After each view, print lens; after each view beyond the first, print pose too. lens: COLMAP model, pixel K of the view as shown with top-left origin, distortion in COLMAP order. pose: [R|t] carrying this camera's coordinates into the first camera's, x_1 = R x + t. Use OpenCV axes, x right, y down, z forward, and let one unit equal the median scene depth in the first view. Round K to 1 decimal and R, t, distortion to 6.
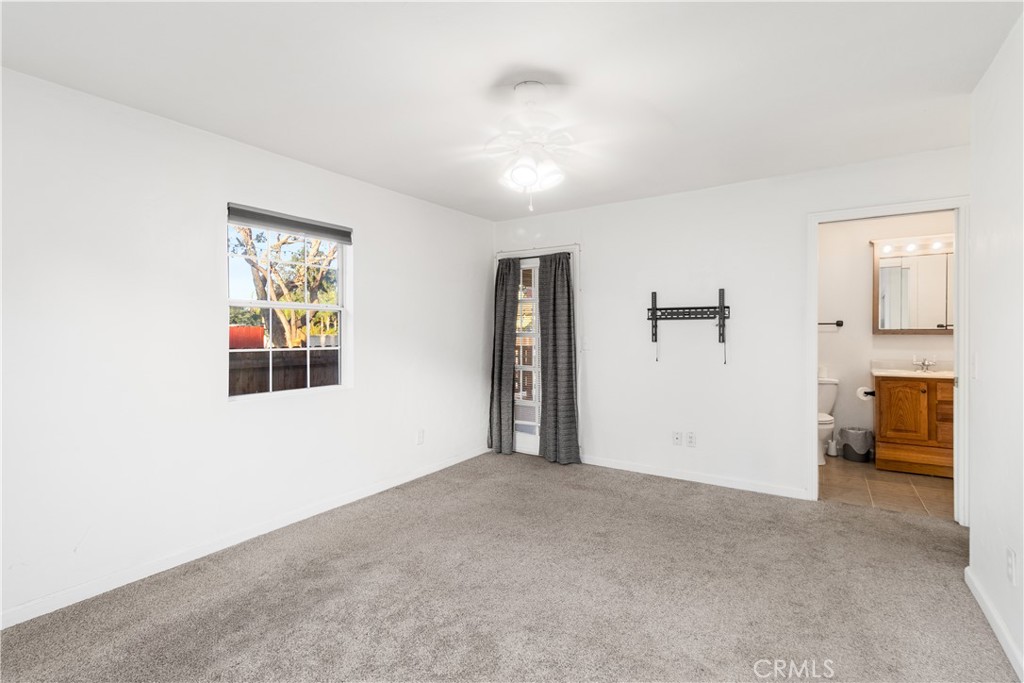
lens RADIAL K [[474.1, 0, 511.2], [0, 474.1, 334.9], [0, 0, 1]] dist [0.004429, 0.000047]
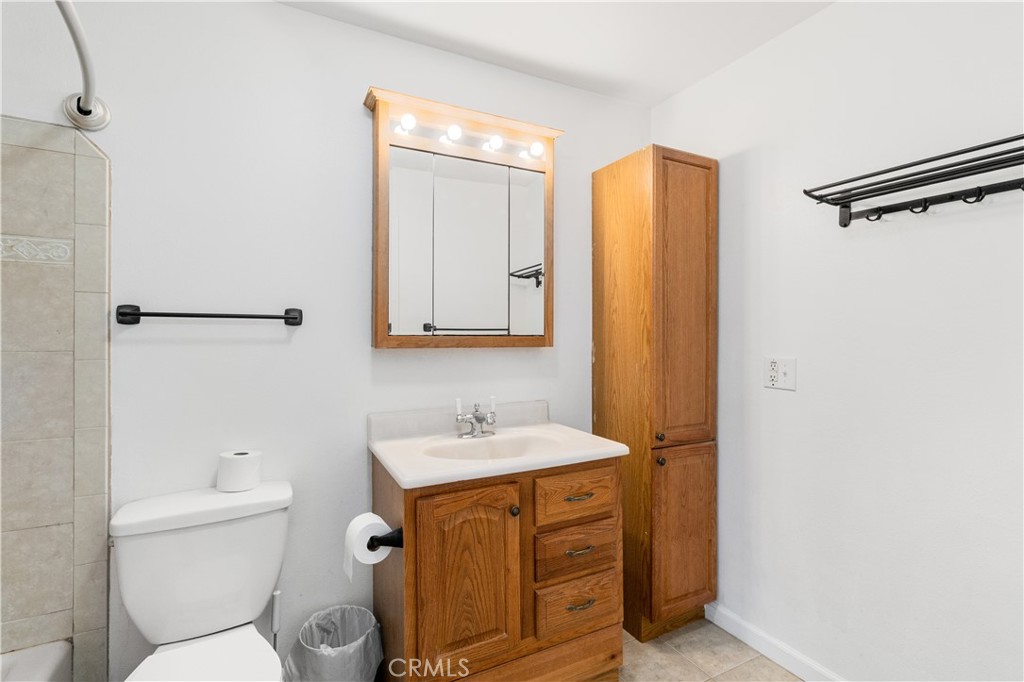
lens RADIAL K [[474.1, 0, 512.8], [0, 474.1, 335.7], [0, 0, 1]] dist [0.004429, 0.000047]
pose [[0.478584, 0.001355, 0.878041, 0.518927], [0.002630, 0.999992, -0.002977, -0.010135], [-0.878038, 0.003734, 0.478576, 0.775417]]
